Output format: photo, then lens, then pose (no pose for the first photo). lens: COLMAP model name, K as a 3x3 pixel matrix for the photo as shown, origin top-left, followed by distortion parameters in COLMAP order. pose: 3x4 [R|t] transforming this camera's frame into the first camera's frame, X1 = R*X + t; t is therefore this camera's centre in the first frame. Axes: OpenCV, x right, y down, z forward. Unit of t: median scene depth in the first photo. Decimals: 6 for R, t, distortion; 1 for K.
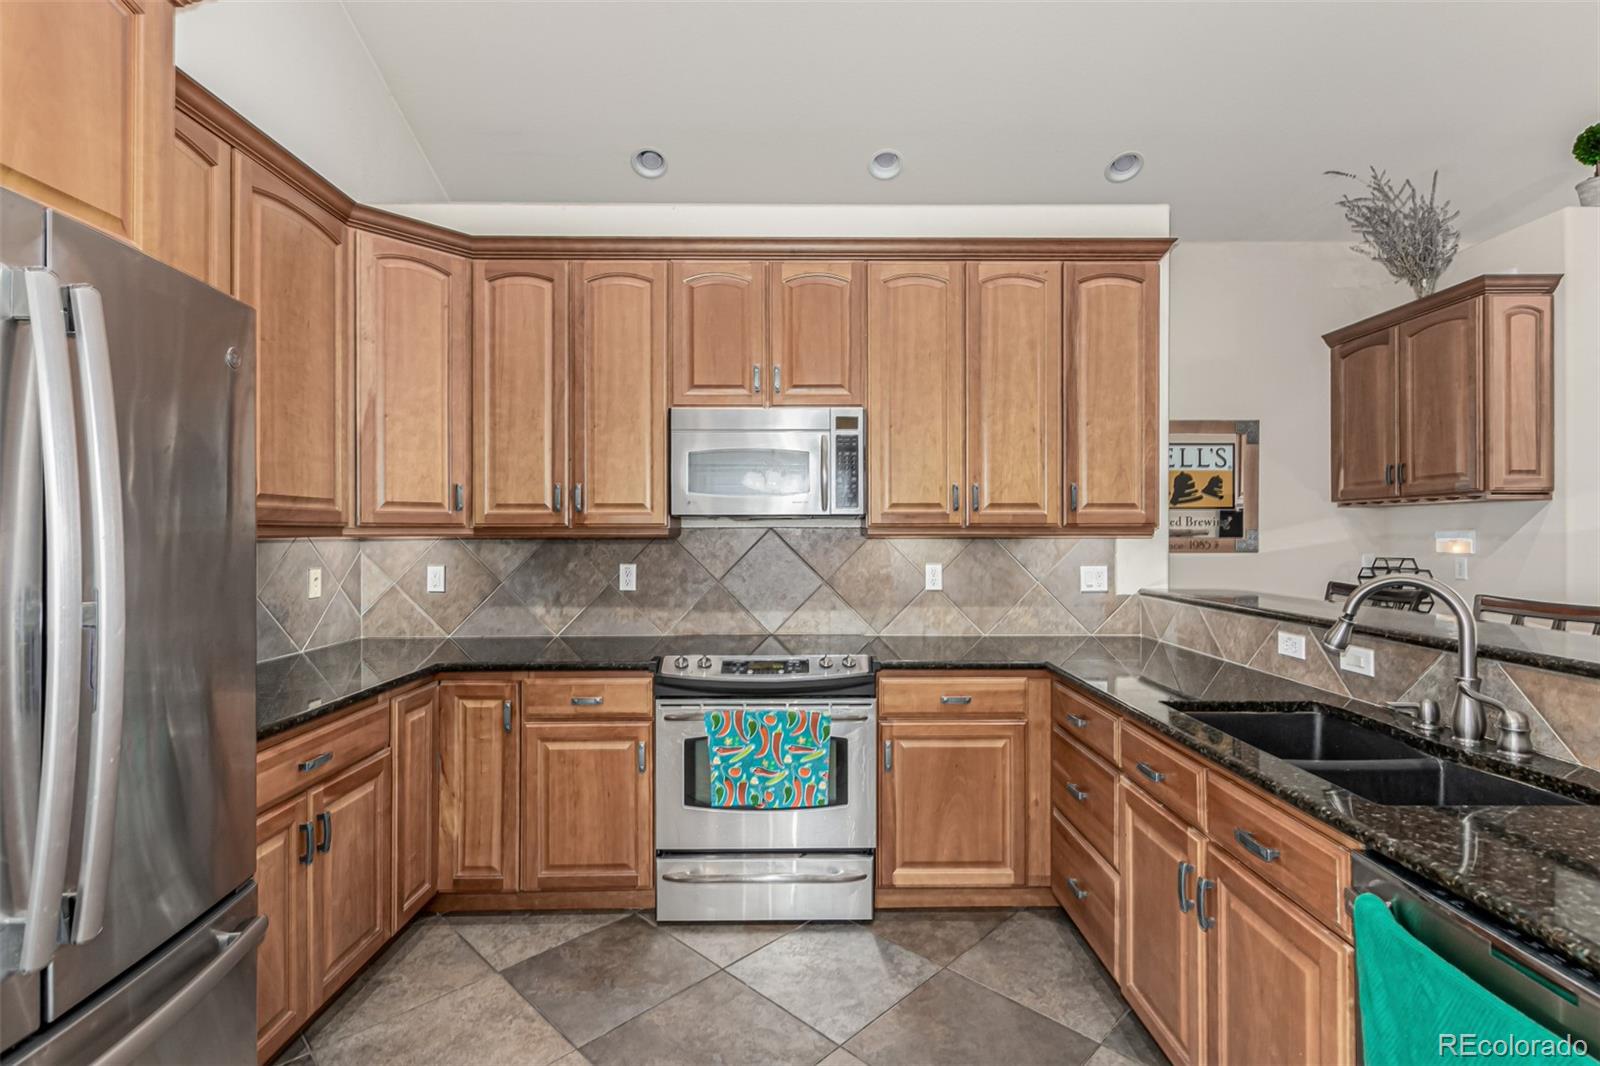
lens RADIAL K [[731.2, 0, 808.6], [0, 731.2, 532.0], [0, 0, 1]] dist [0.001507, -0.000687]
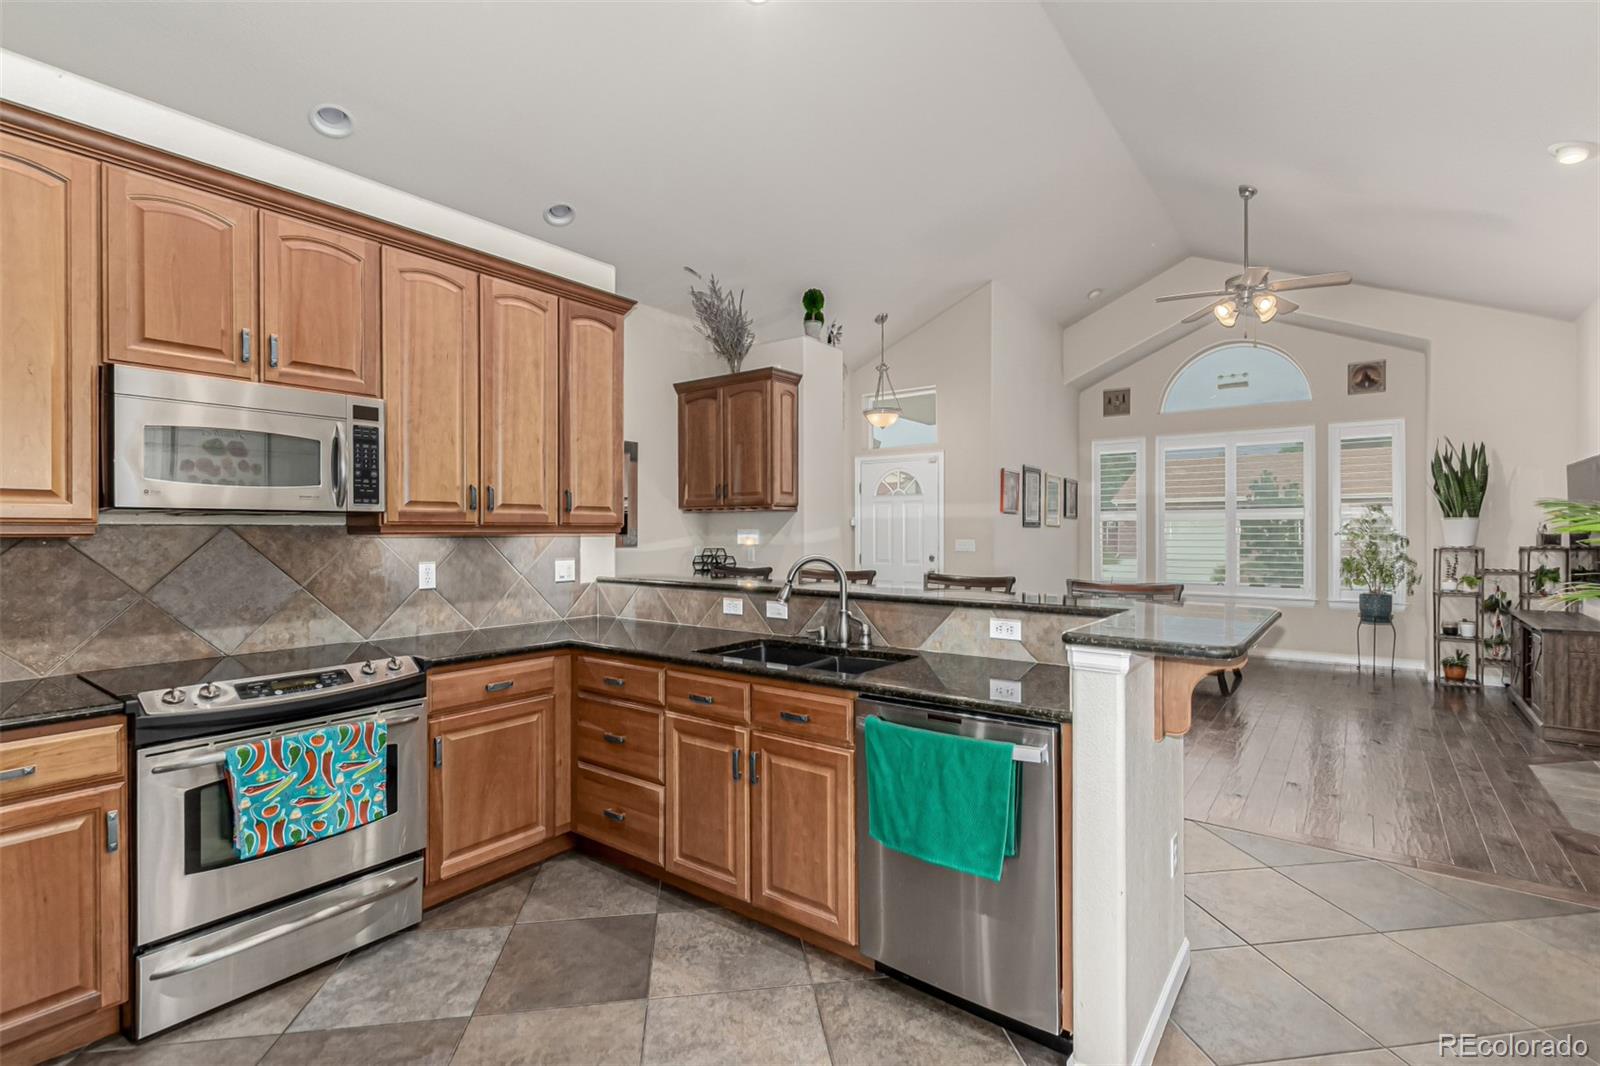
lens RADIAL K [[744.5, 0, 814.5], [0, 744.5, 533.4], [0, 0, 1]] dist [-0.000175, -0.000454]
pose [[0.591465, -0.002438, 0.806327, -0.367520], [-0.000388, 0.999994, 0.003308, 0.000473], [-0.806331, -0.002269, 0.591460, -0.024583]]
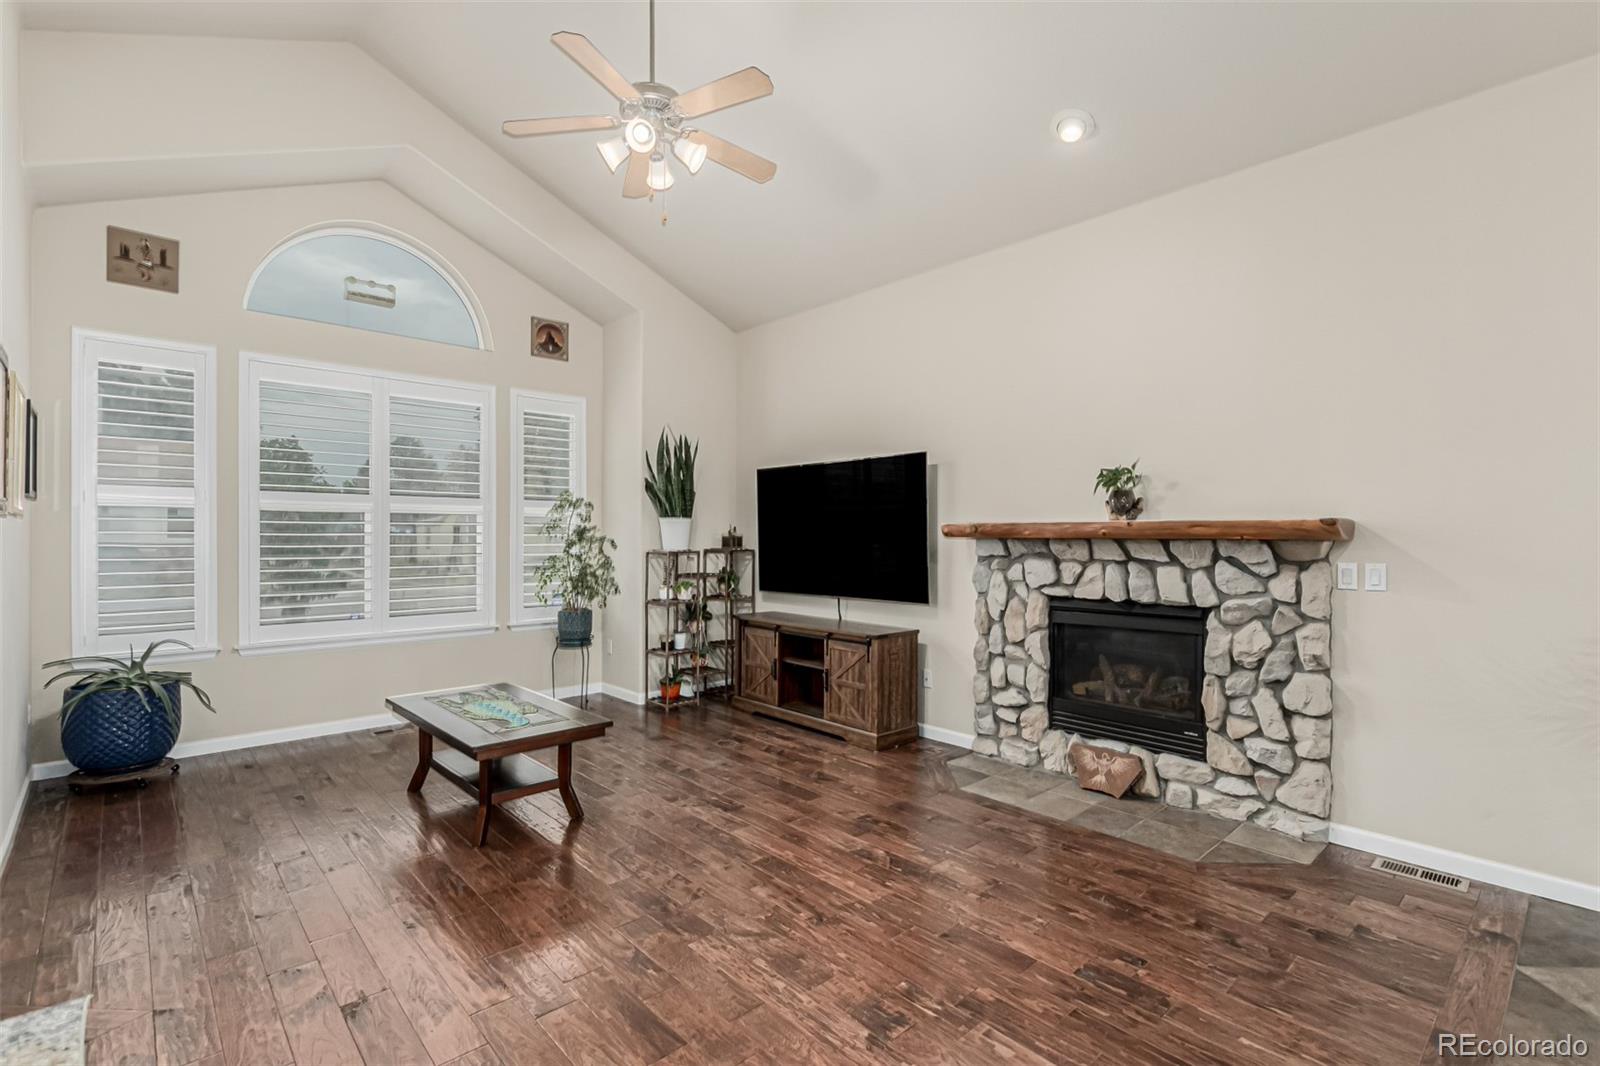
lens RADIAL K [[727.1, 0, 803.9], [0, 727.1, 539.5], [0, 0, 1]] dist [0.002770, 0.000319]
pose [[-0.677205, -0.006144, 0.735768, 0.925058], [-0.006439, 0.999976, 0.002424, 0.012763], [-0.735766, -0.003096, -0.677229, 0.827191]]
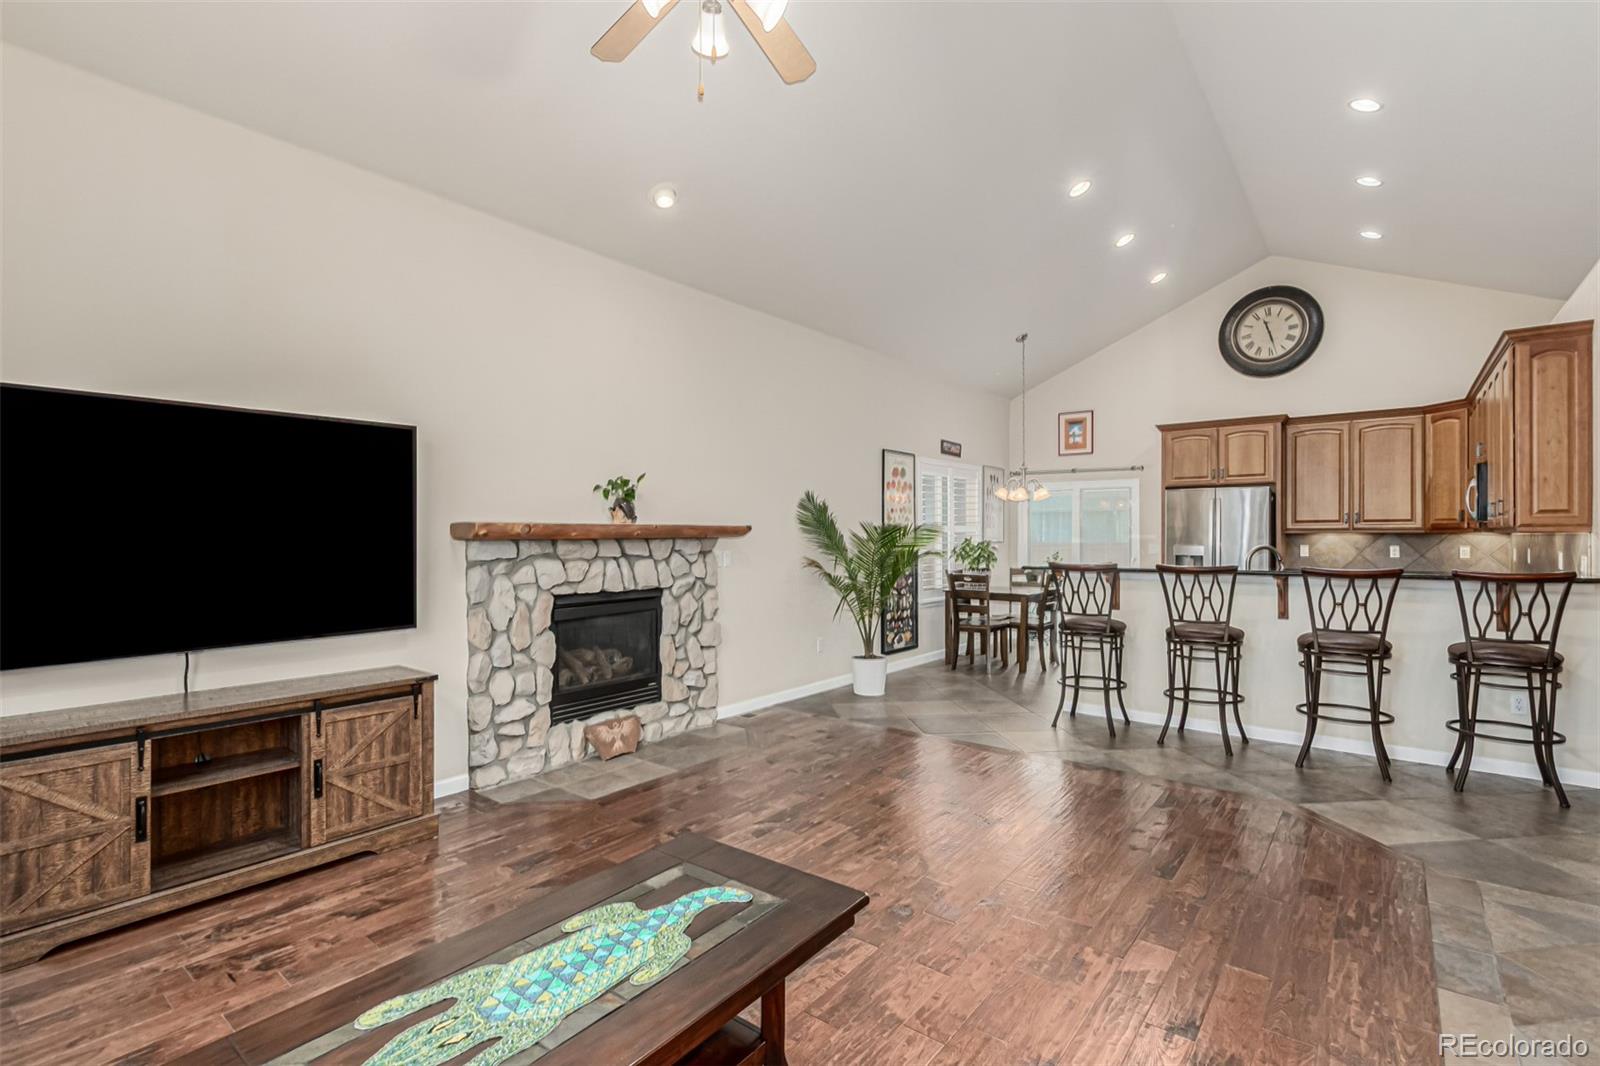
lens RADIAL K [[738.3, 0, 808.8], [0, 738.3, 535.7], [0, 0, 1]] dist [0.002021, 0.000418]
pose [[-0.620607, 0.003118, -0.784116, 2.520478], [0.005252, 0.999986, -0.000181, 0.006842], [0.784104, -0.004231, -0.620615, 0.824404]]
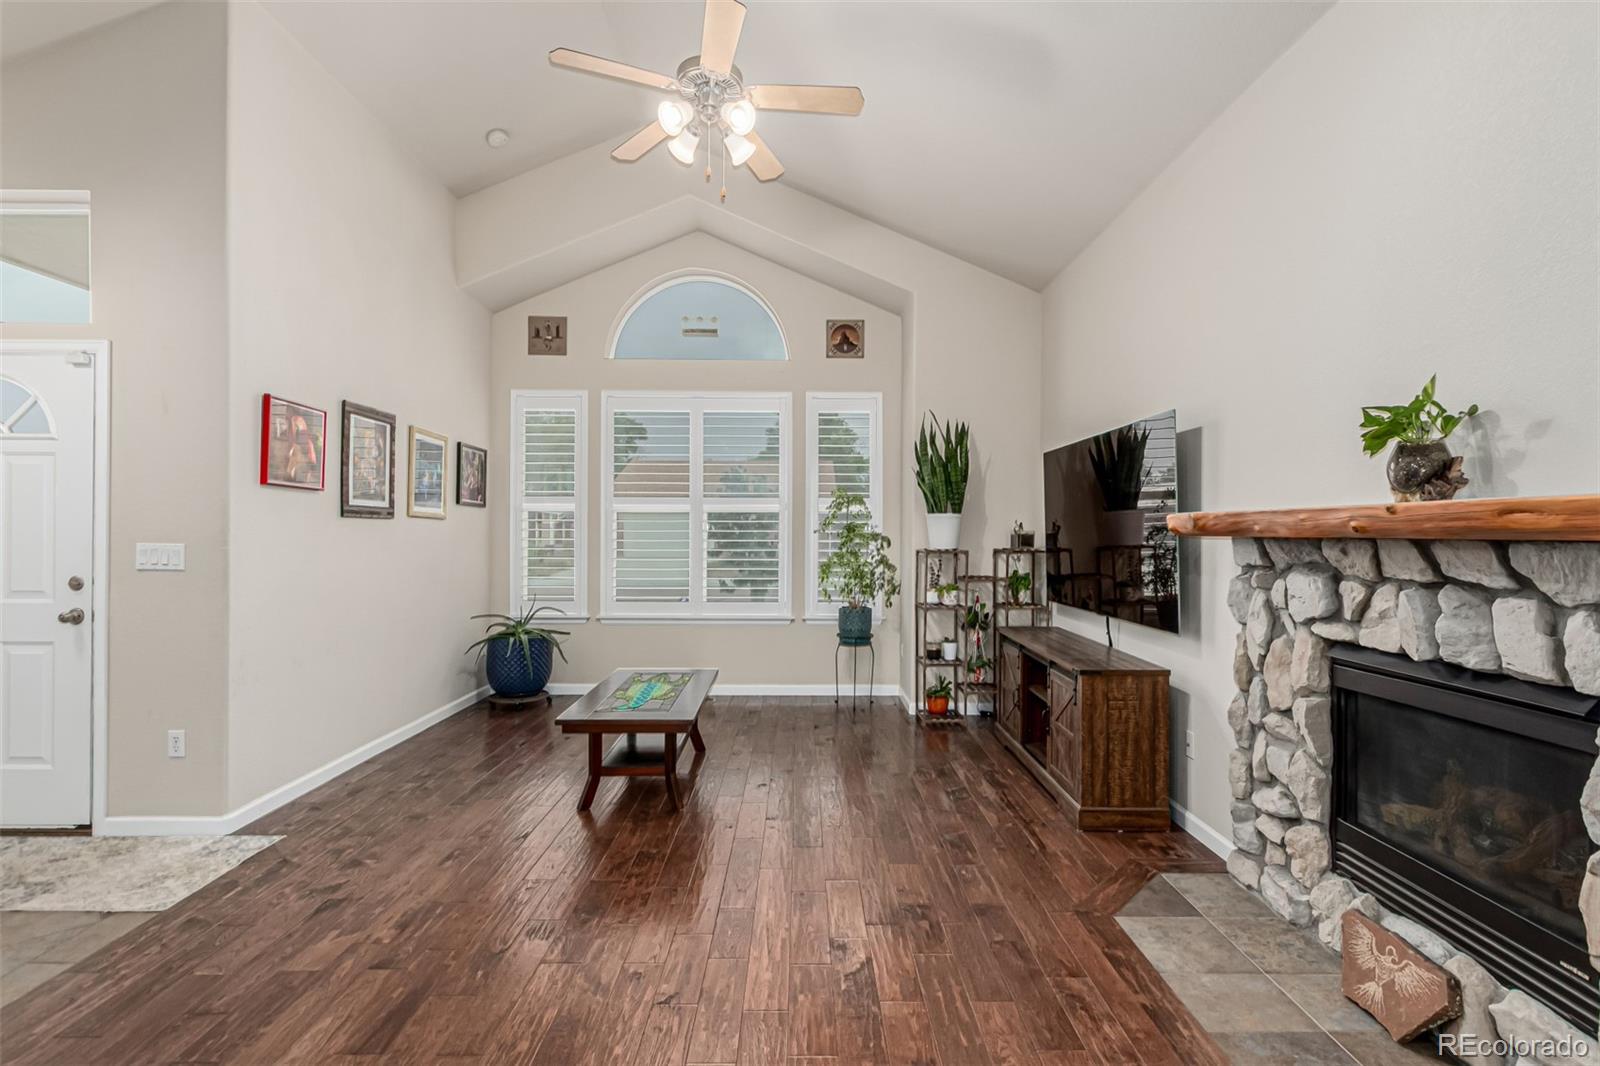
lens RADIAL K [[731.2, 0, 808.6], [0, 731.2, 532.0], [0, 0, 1]] dist [0.001507, -0.000687]
pose [[-0.012678, -0.000946, 0.999919, 0.830571], [-0.009455, 0.999955, 0.000826, 0.008998], [-0.999875, -0.009444, -0.012686, 0.086781]]
